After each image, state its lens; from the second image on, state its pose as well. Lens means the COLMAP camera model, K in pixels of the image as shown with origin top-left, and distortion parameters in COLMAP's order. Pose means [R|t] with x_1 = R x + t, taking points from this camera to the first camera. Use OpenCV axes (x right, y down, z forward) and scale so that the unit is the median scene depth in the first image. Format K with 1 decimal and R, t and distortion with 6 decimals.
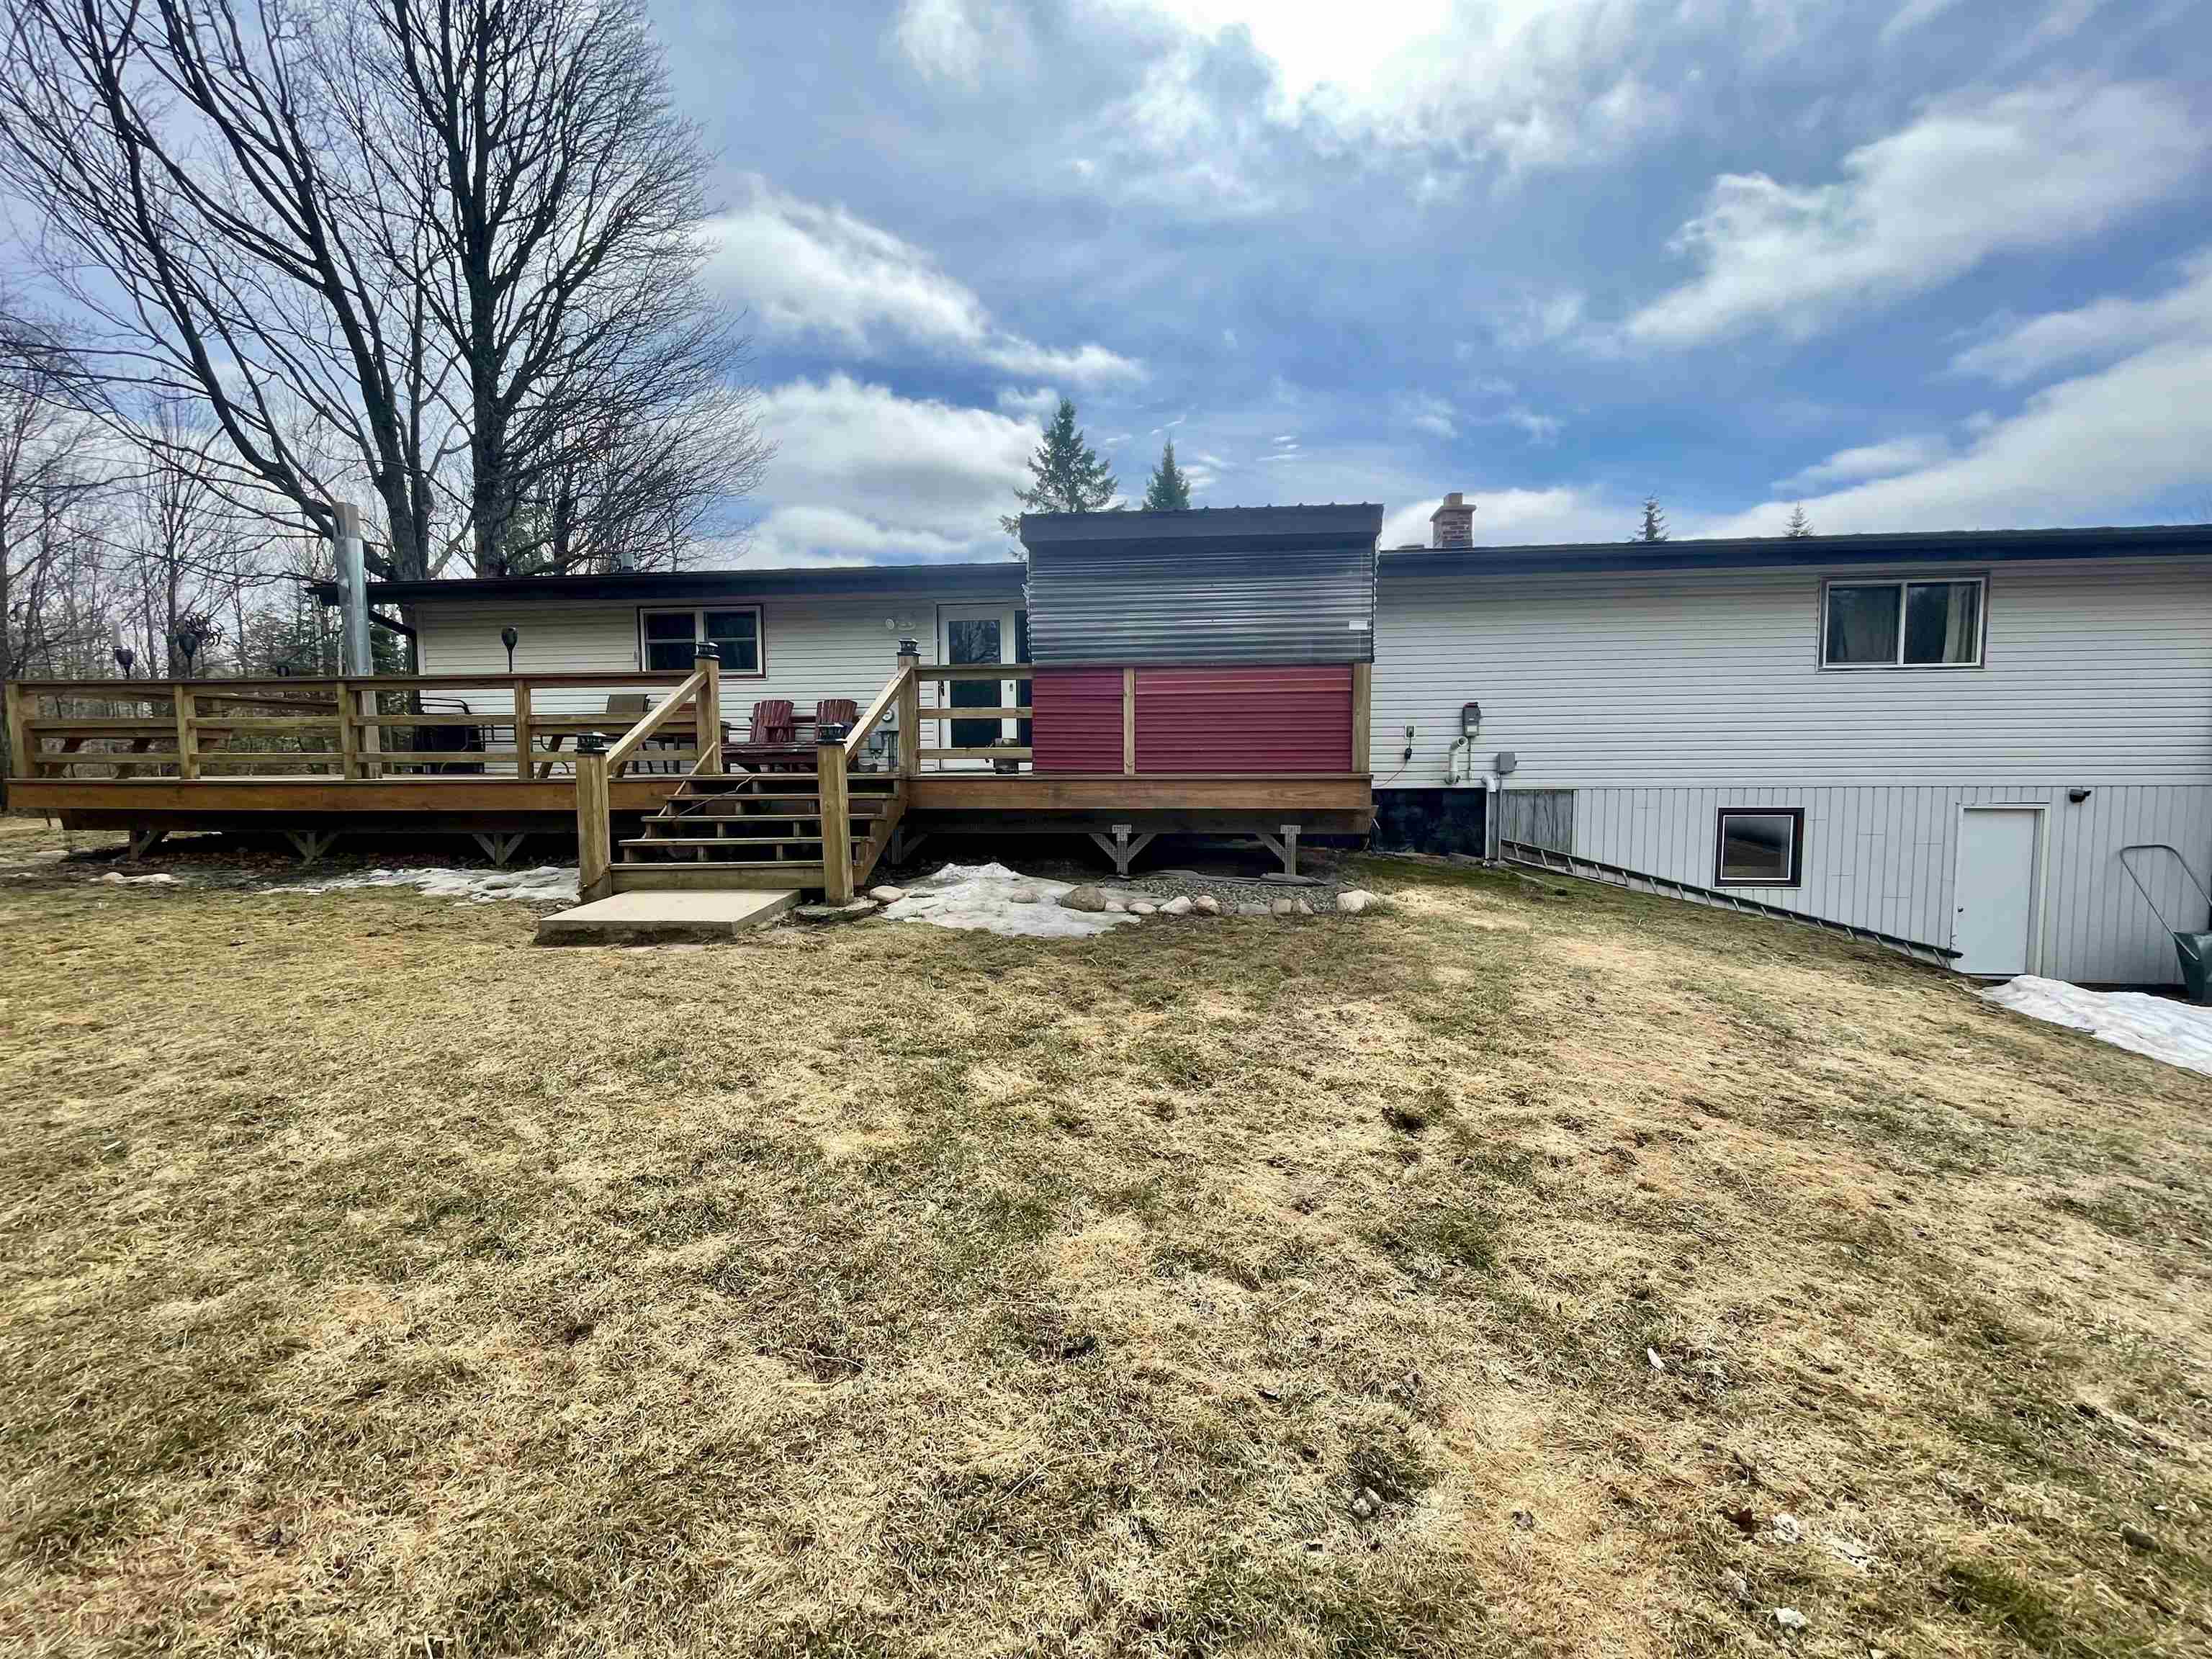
lens RADIAL K [[892.2, 0, 1106.0], [0, 892.2, 829.5], [0, 0, 1]] dist [-0.002744, -0.000126]
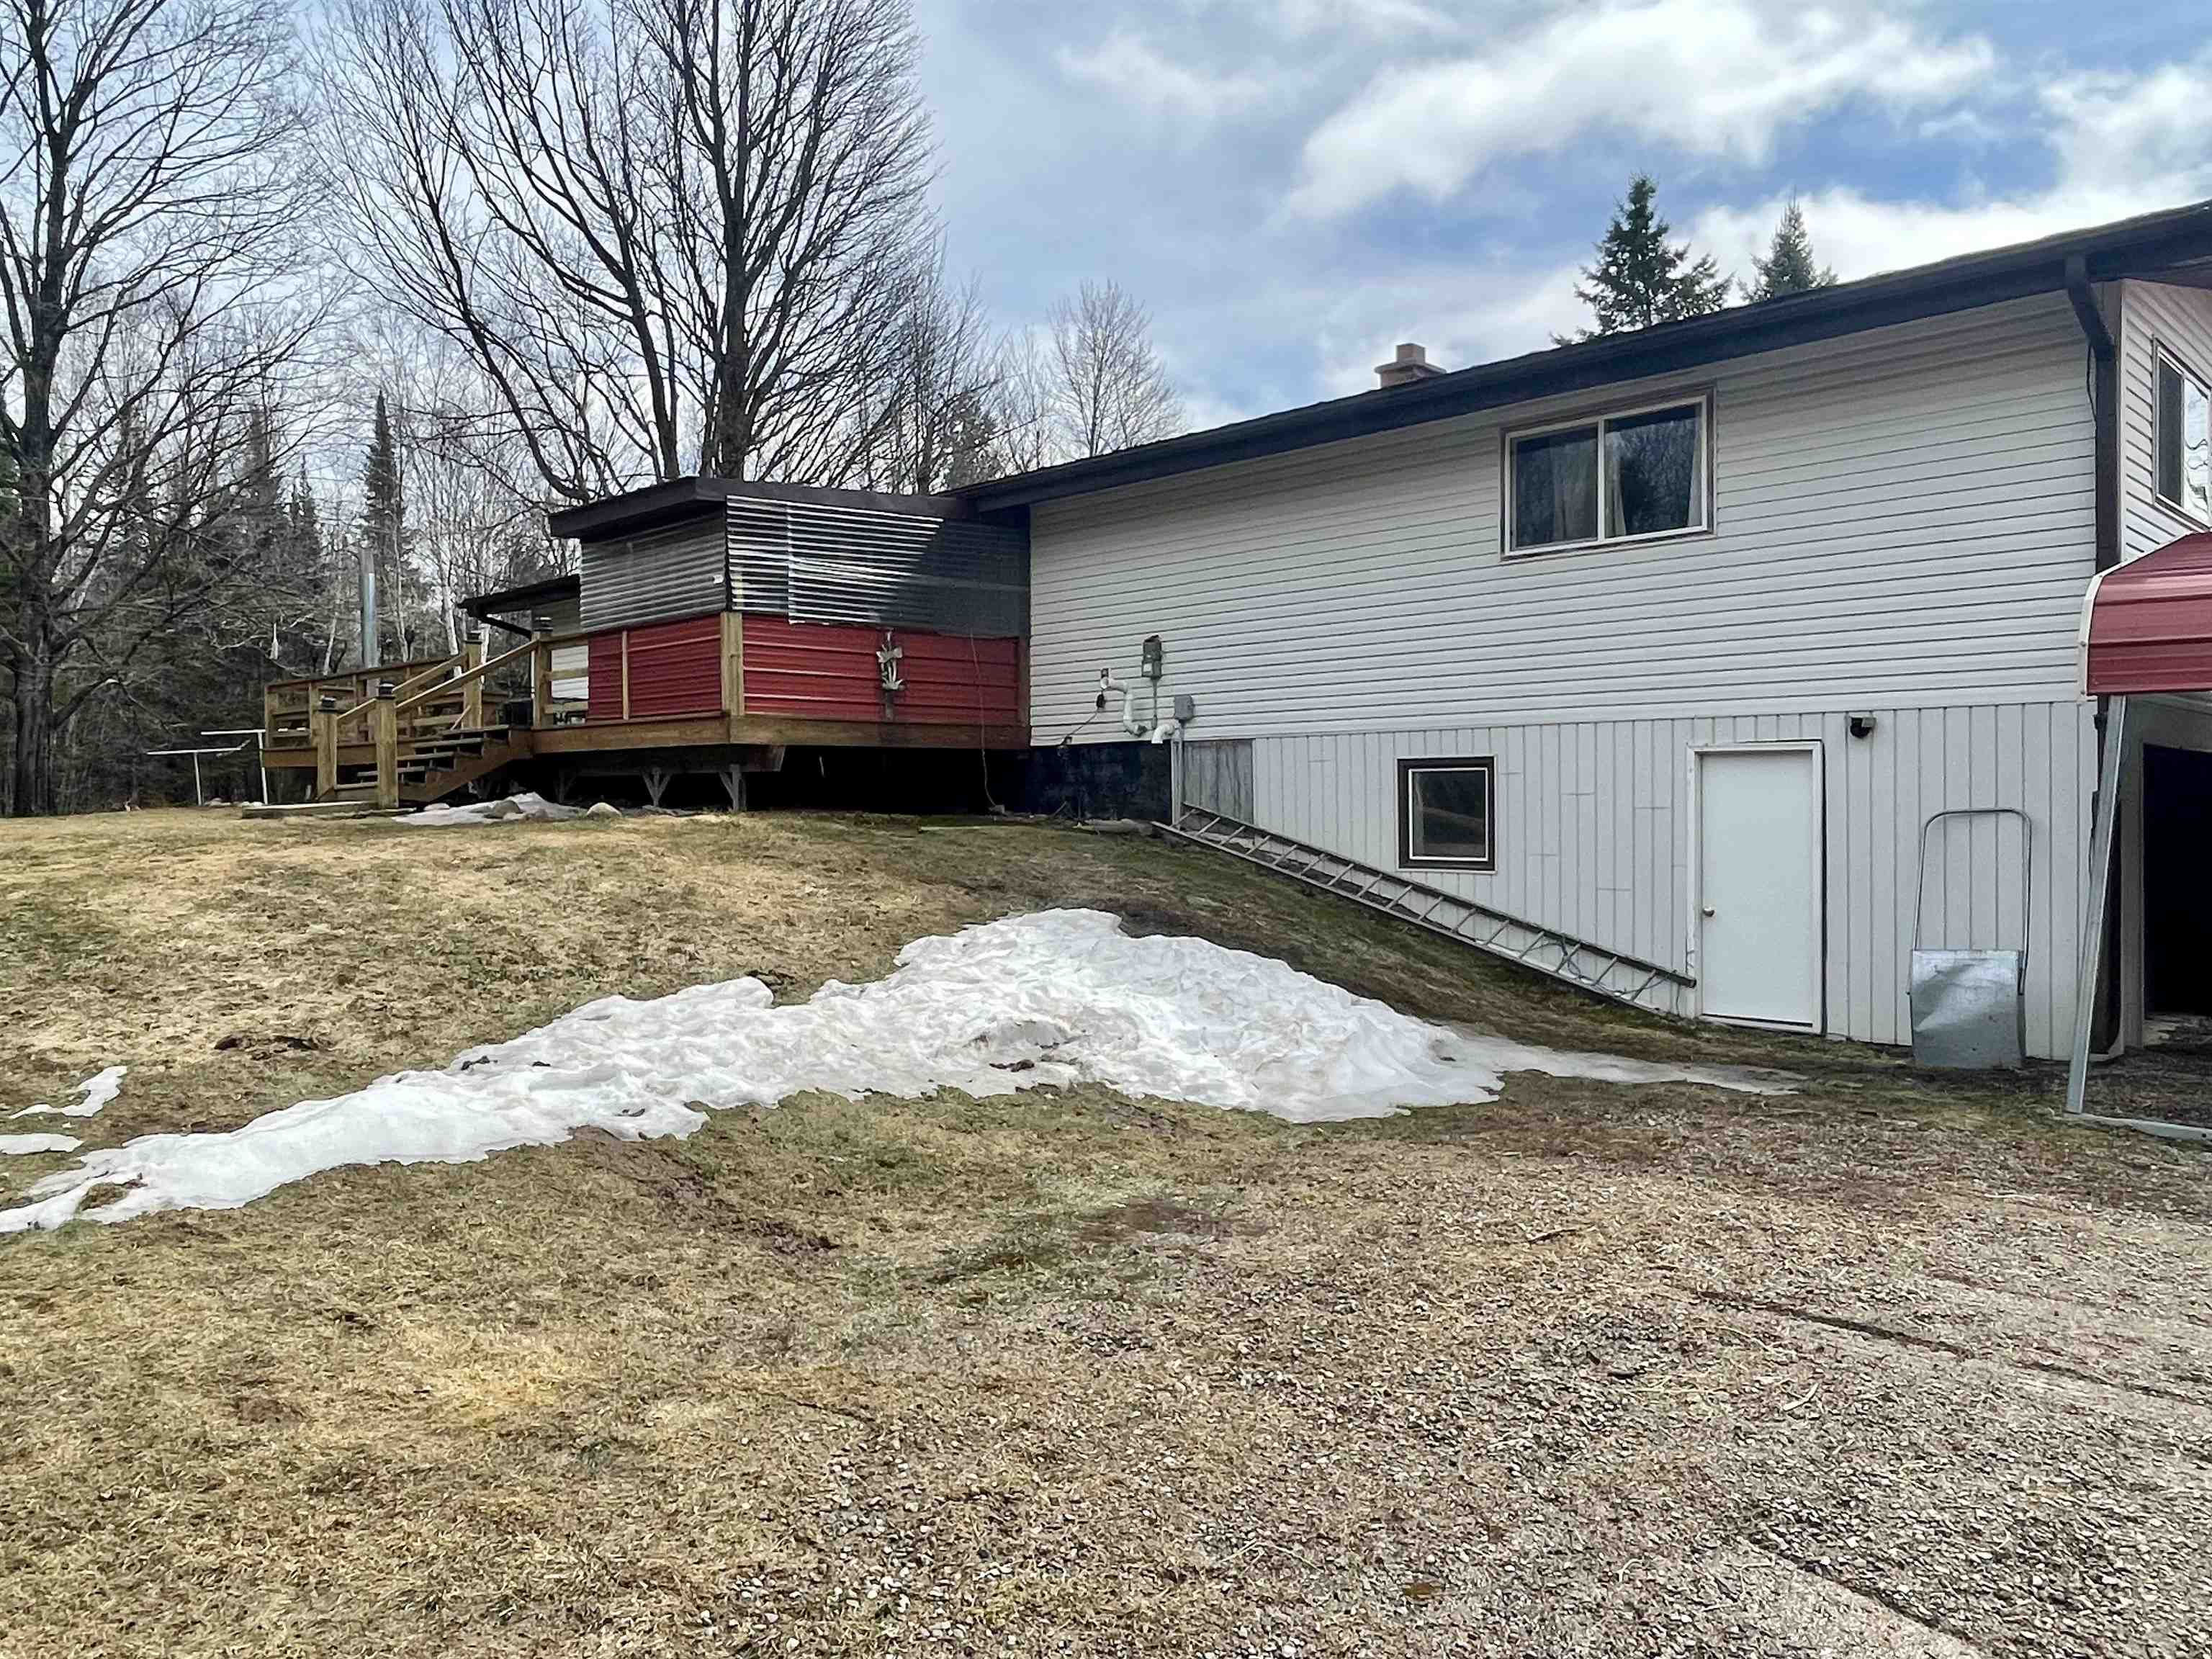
lens RADIAL K [[1549.4, 0, 1106.0], [0, 1549.4, 829.5], [0, 0, 1]] dist [0.003270, 0.000512]
pose [[0.774891, 0.016317, -0.631884, 1.312082], [-0.048763, 0.998231, -0.034023, 0.088485], [0.630211, 0.057177, 0.774316, -0.126172]]
